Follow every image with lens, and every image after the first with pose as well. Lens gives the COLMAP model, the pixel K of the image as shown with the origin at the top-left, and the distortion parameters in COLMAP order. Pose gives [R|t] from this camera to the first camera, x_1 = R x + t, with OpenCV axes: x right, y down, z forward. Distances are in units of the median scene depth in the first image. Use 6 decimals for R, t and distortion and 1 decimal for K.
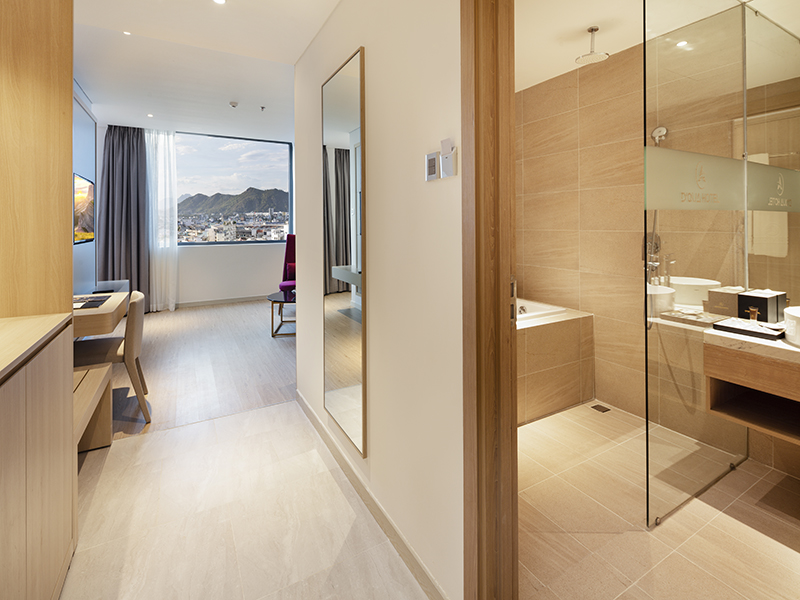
lens RADIAL K [[385.0, 0, 400.3], [0, 385.0, 223.7], [0, 0, 1]] dist [0.000105, -0.000450]
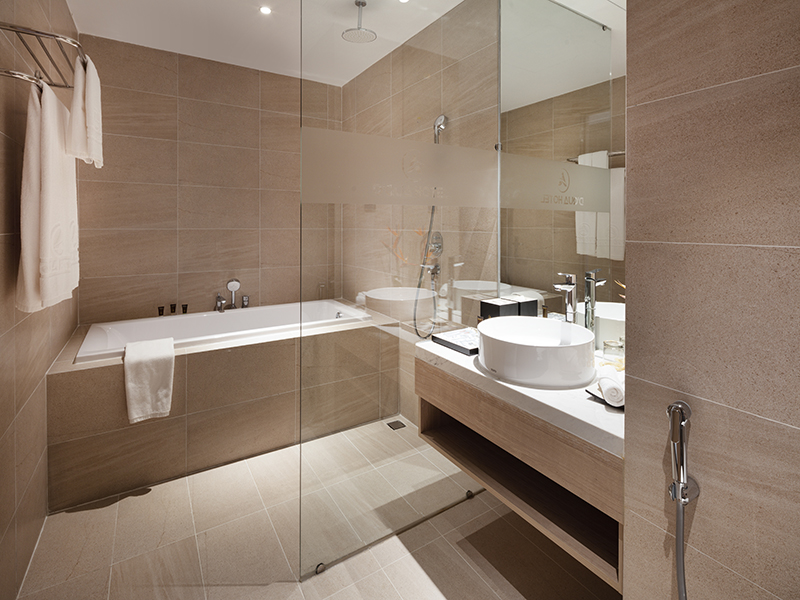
lens RADIAL K [[390.1, 0, 399.3], [0, 390.1, 226.2], [0, 0, 1]] dist [-0.002252, -0.000524]
pose [[0.998692, 0.010315, 0.050079, 0.546227], [-0.010492, 0.999940, 0.003277, 0.007518], [-0.050042, -0.003798, 0.998740, 0.092534]]
